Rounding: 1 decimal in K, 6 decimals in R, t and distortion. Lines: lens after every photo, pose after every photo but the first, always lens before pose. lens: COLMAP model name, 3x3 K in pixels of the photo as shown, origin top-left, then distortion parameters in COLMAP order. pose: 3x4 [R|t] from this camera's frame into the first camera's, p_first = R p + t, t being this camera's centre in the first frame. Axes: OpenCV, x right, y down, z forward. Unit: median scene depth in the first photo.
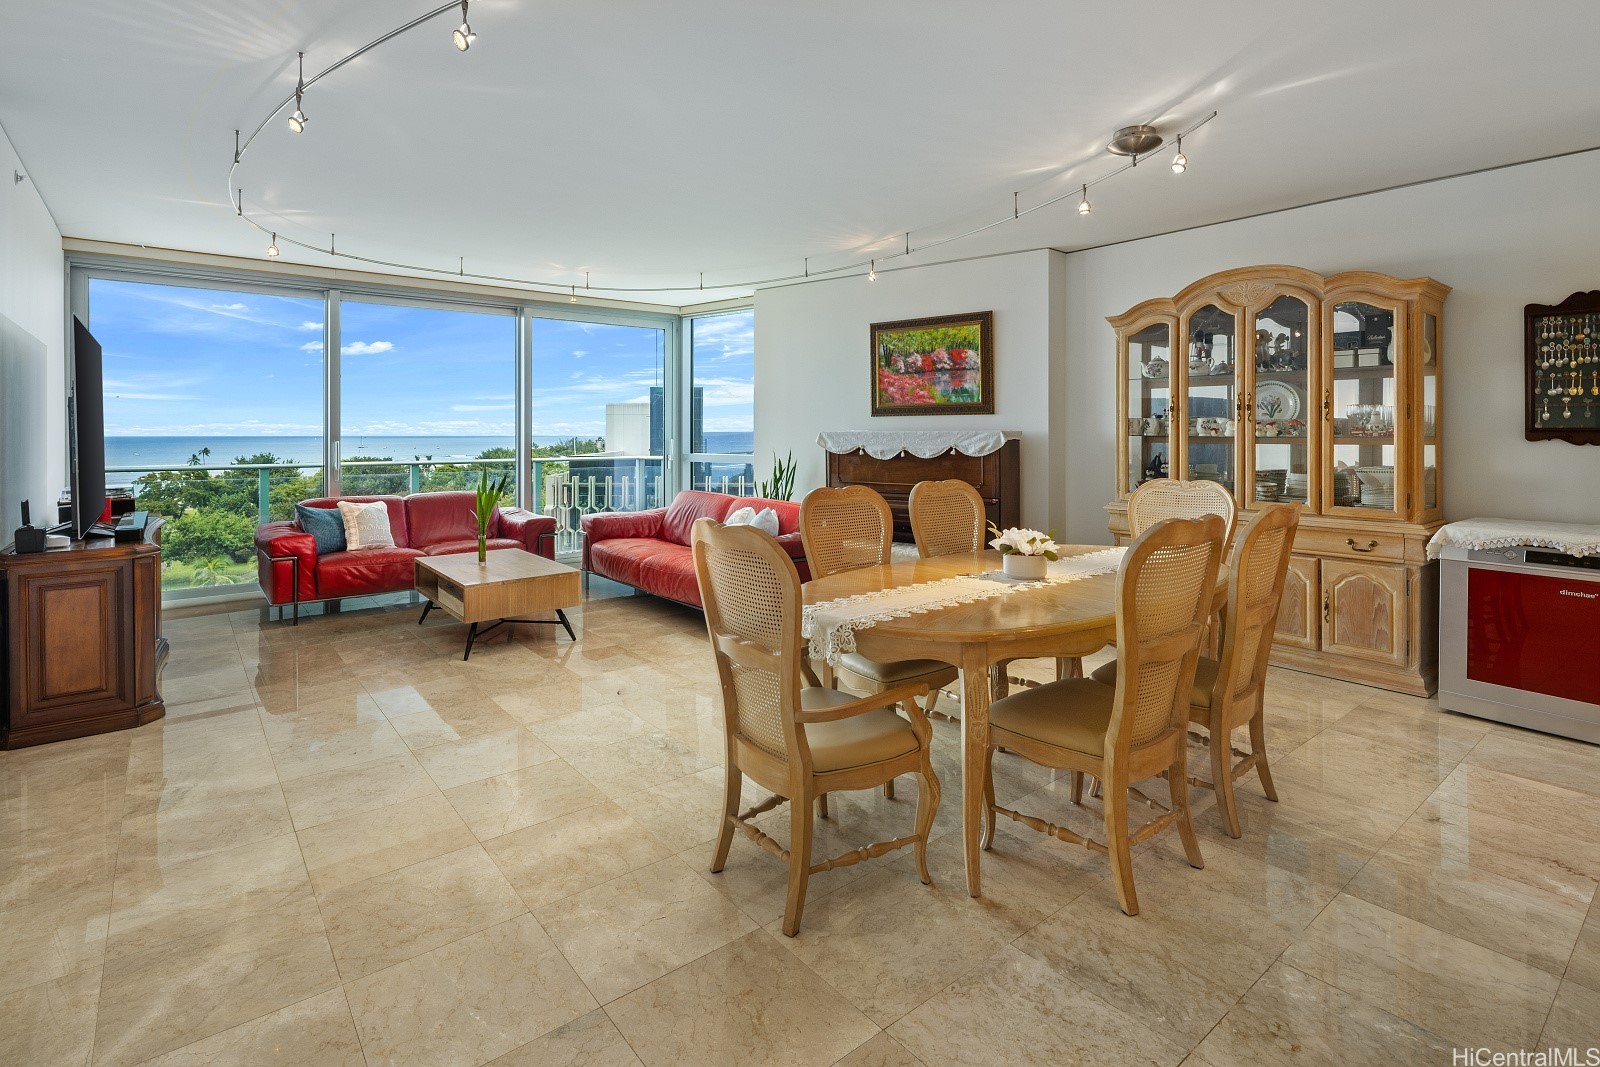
lens RADIAL K [[782.0, 0, 788.6], [0, 782.0, 427.1], [0, 0, 1]] dist [0.001093, -0.000253]
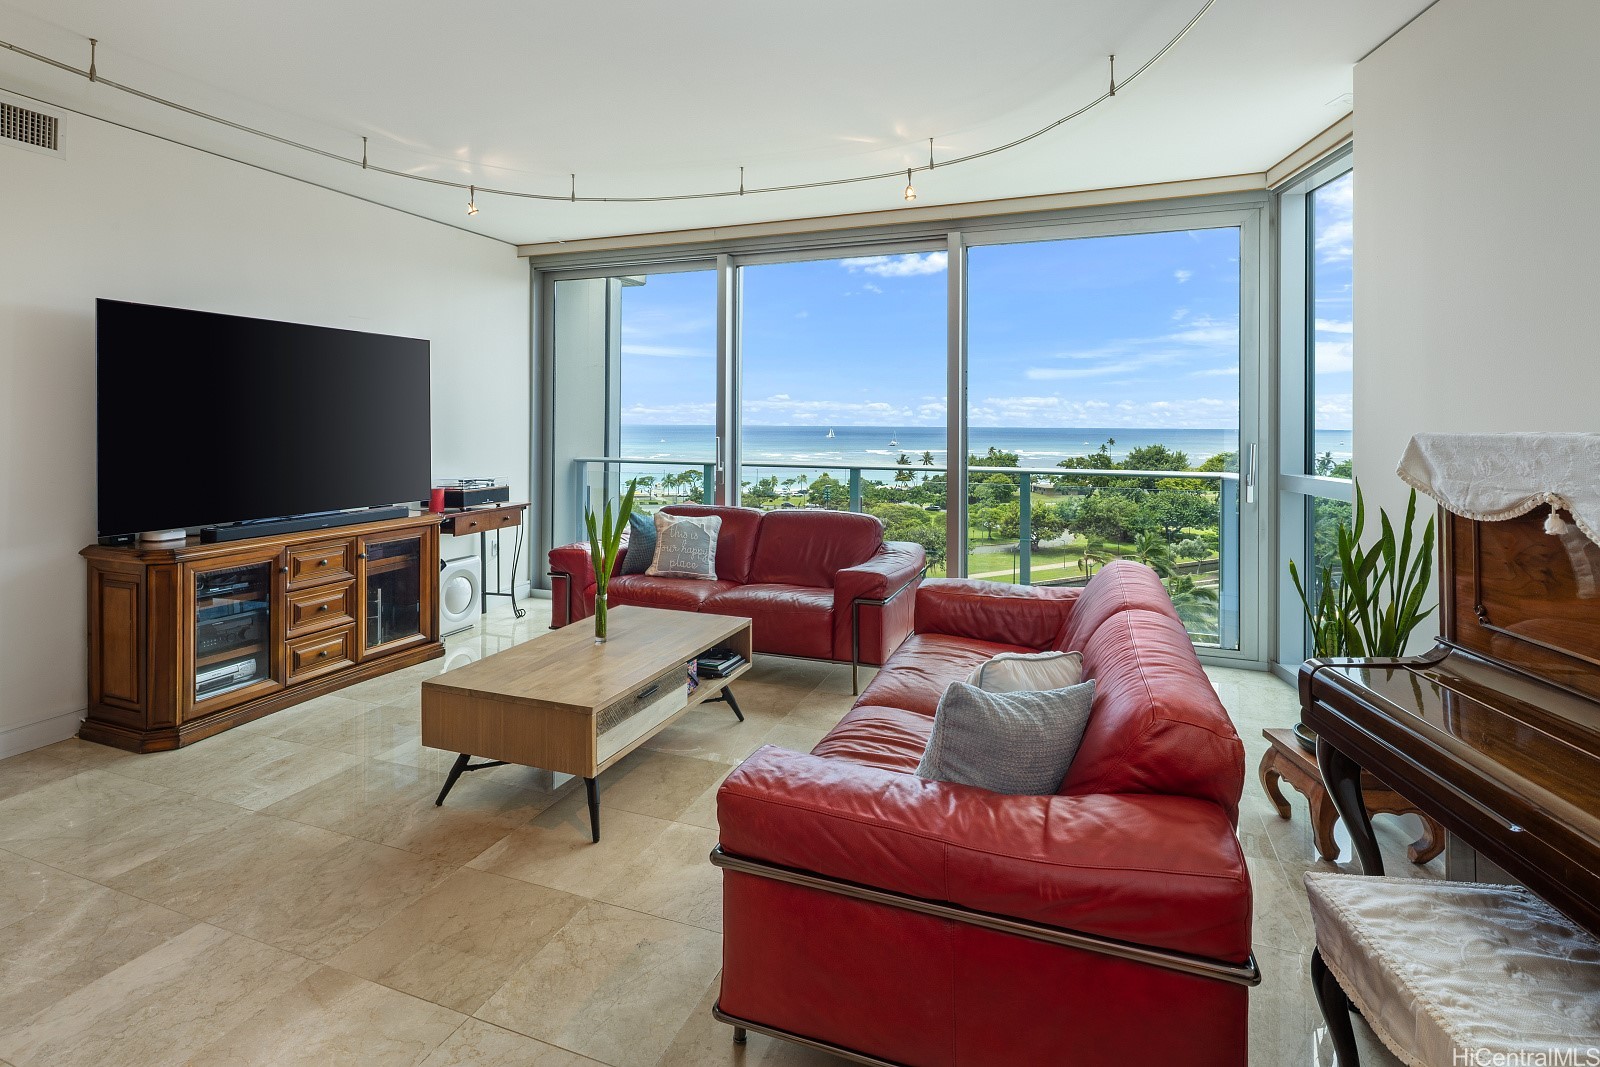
lens RADIAL K [[782.0, 0, 788.6], [0, 782.0, 427.1], [0, 0, 1]] dist [0.001093, -0.000253]
pose [[0.503024, 0.007822, -0.864237, 0.130137], [-0.000243, 0.999960, 0.008909, 0.000343], [0.864272, -0.004272, 0.503006, 0.489636]]
